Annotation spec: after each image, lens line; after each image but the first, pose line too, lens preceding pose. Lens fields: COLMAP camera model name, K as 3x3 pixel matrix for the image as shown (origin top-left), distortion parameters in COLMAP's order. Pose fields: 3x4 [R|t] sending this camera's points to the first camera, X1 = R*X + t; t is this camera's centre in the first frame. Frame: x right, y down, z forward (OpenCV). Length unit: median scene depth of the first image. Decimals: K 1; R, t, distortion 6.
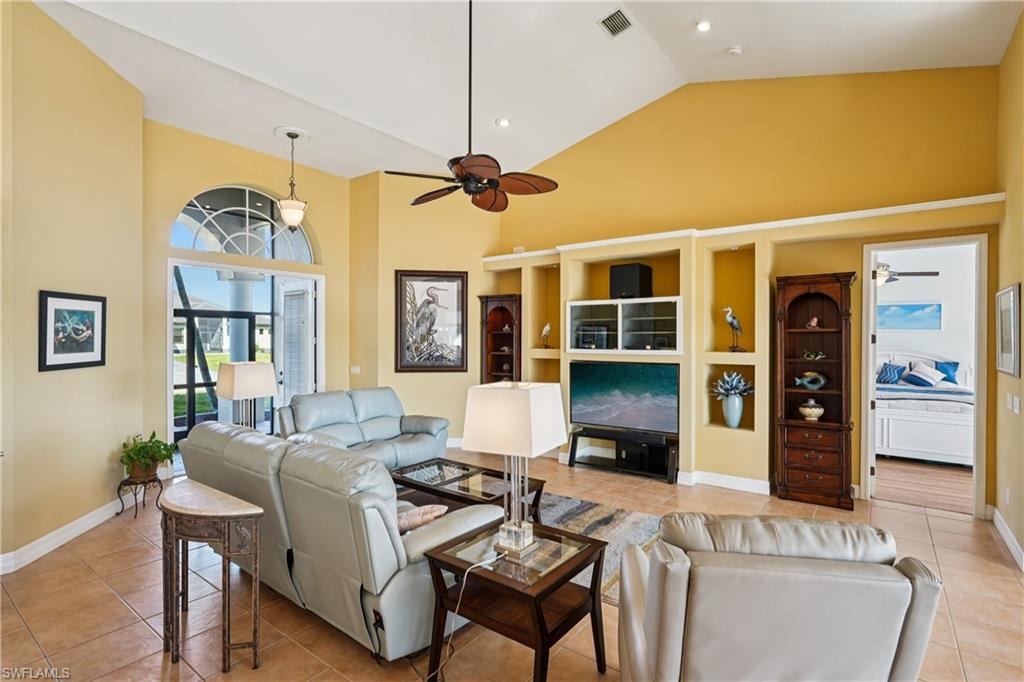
lens RADIAL K [[493.8, 0, 512.8], [0, 493.8, 340.3], [0, 0, 1]] dist [-0.012020, 0.004553]
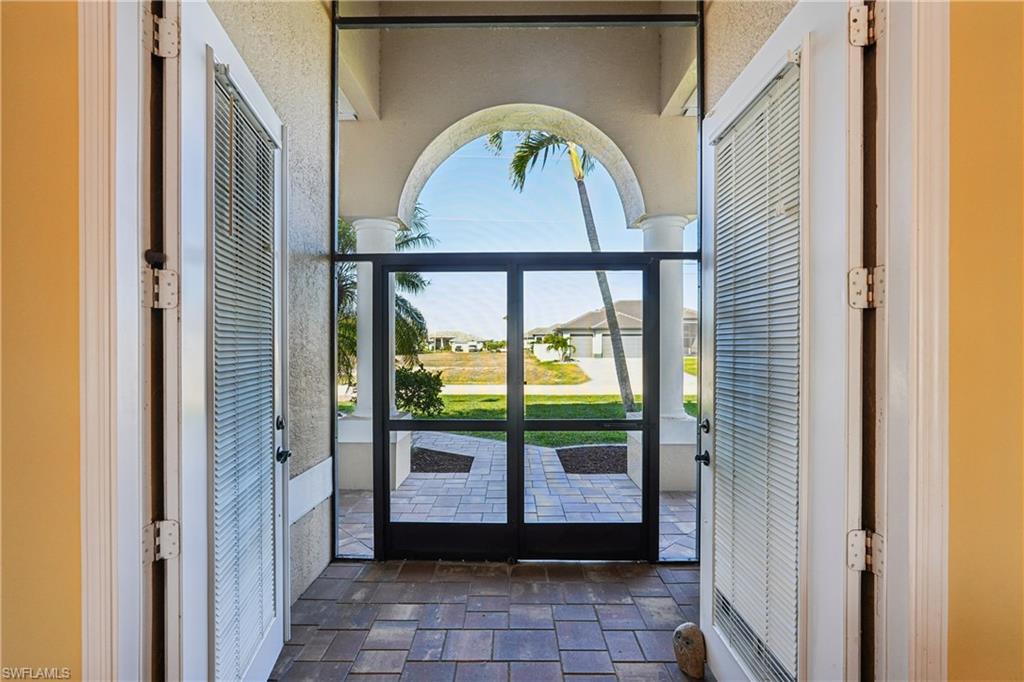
lens RADIAL K [[448.6, 0, 513.2], [0, 448.6, 344.8], [0, 0, 1]] dist [-0.012186, 0.004633]
pose [[0.590451, 0.001064, -0.807073, -0.404001], [-0.003918, 0.999991, -0.001549, 0.025437], [0.807064, 0.004076, 0.590450, 0.936158]]
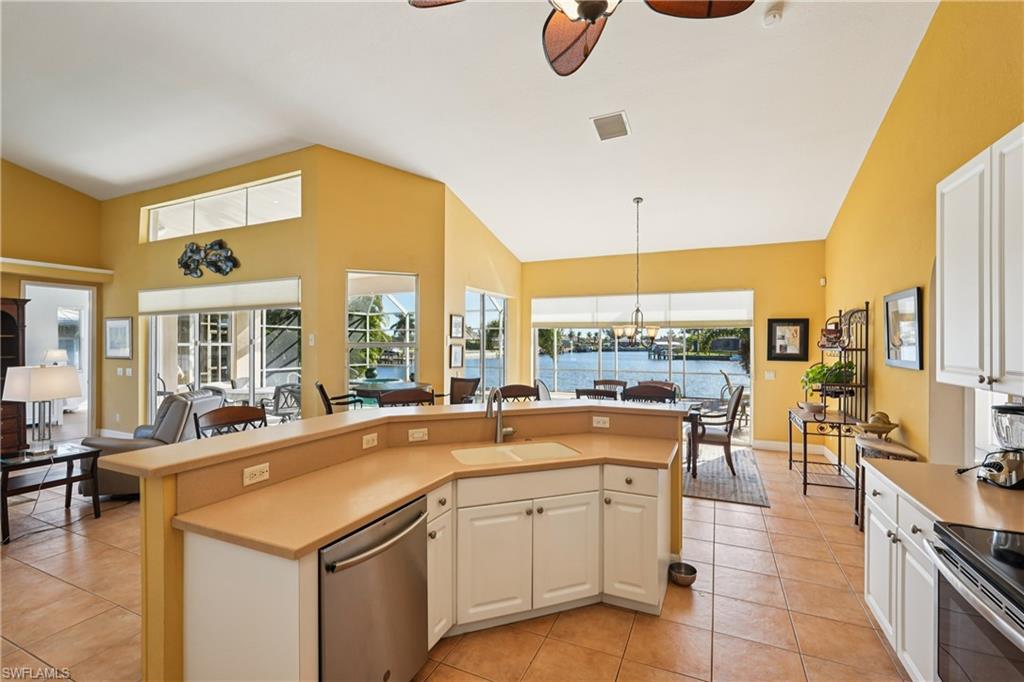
lens RADIAL K [[448.6, 0, 514.7], [0, 448.6, 343.4], [0, 0, 1]] dist [-0.012186, 0.004633]
pose [[-0.214651, -0.003033, 0.976686, -0.758332], [0.003852, 0.999985, 0.003952, 0.001148], [-0.976683, 0.004611, -0.214636, -0.152691]]
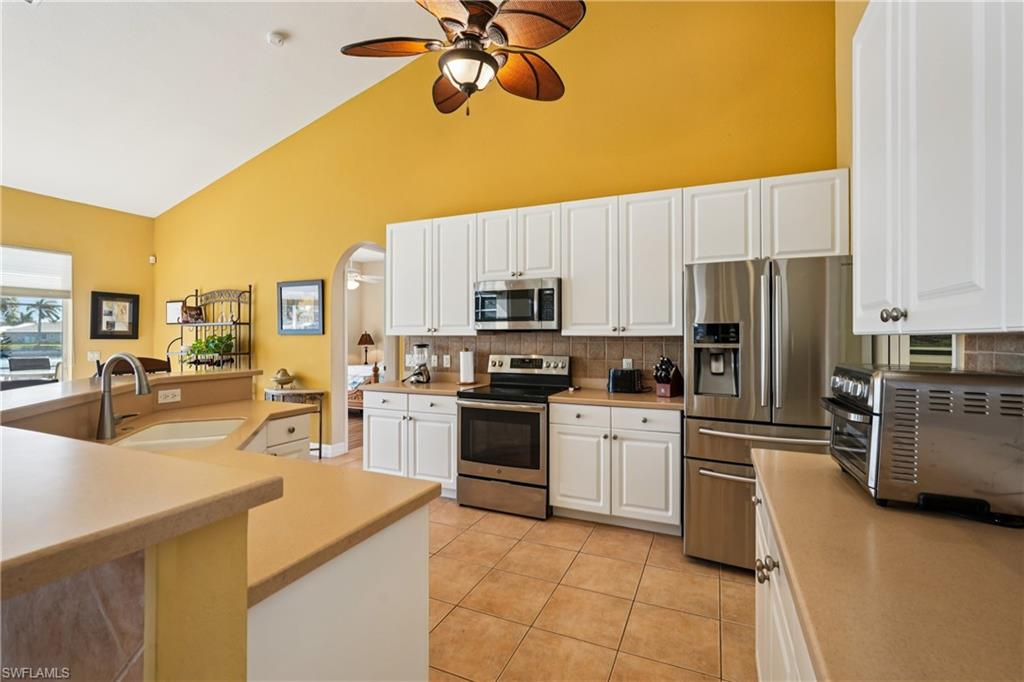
lens RADIAL K [[448.6, 0, 515.6], [0, 448.6, 334.5], [0, 0, 1]] dist [-0.012186, 0.004633]
pose [[-0.972954, -0.002896, -0.230981, -0.487657], [-0.003078, 0.999995, 0.000426, 0.036003], [0.230978, 0.001126, -0.972958, 0.133769]]
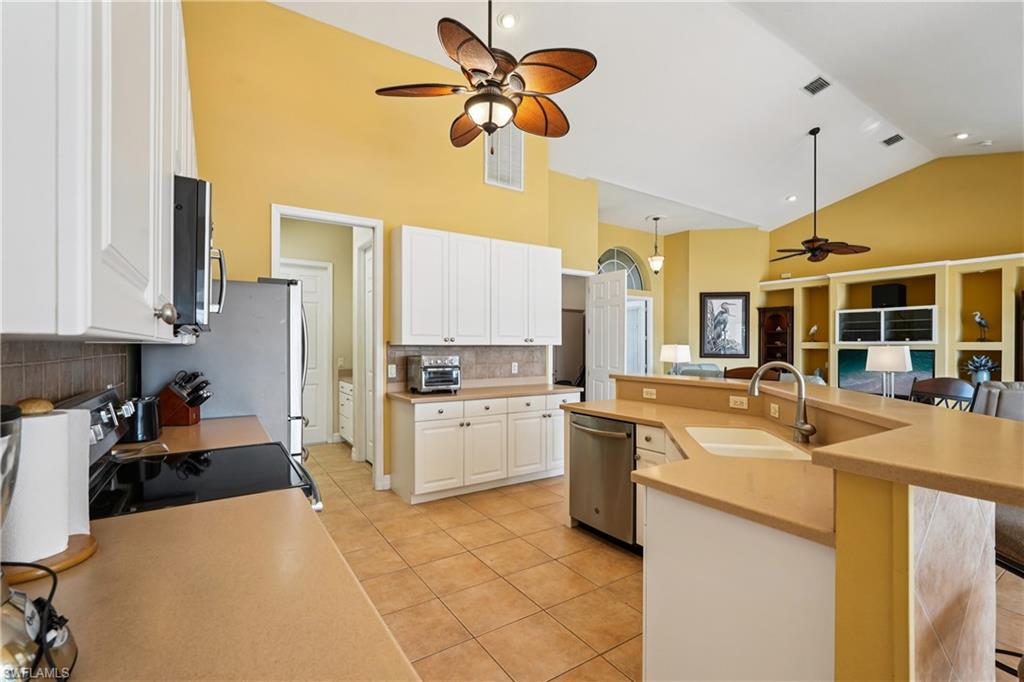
lens RADIAL K [[448.6, 0, 511.8], [0, 448.6, 345.2], [0, 0, 1]] dist [-0.012186, 0.004633]
pose [[0.941941, 0.002580, -0.335767, -0.373311], [-0.003948, 0.999986, -0.003393, 0.037694], [0.335754, 0.004522, 0.941939, -0.631993]]
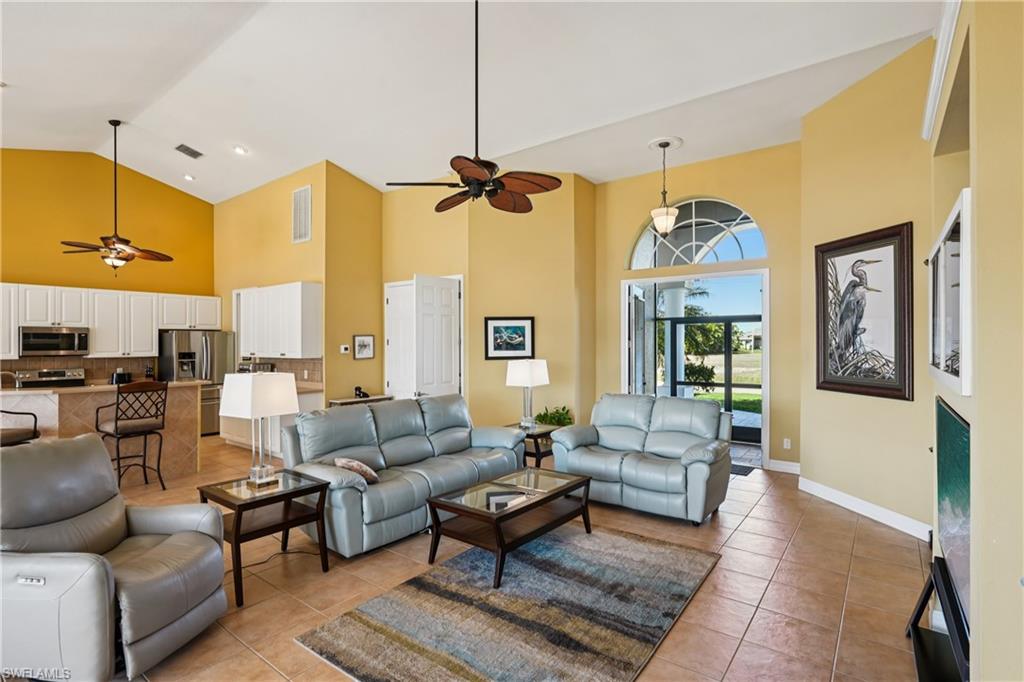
lens RADIAL K [[493.8, 0, 511.0], [0, 493.8, 340.5], [0, 0, 1]] dist [-0.012020, 0.004553]
pose [[-0.006658, -0.005138, -0.999965, 0.550508], [-0.001453, 0.999986, -0.005129, -0.001123], [0.999977, 0.001419, -0.006666, 0.646365]]
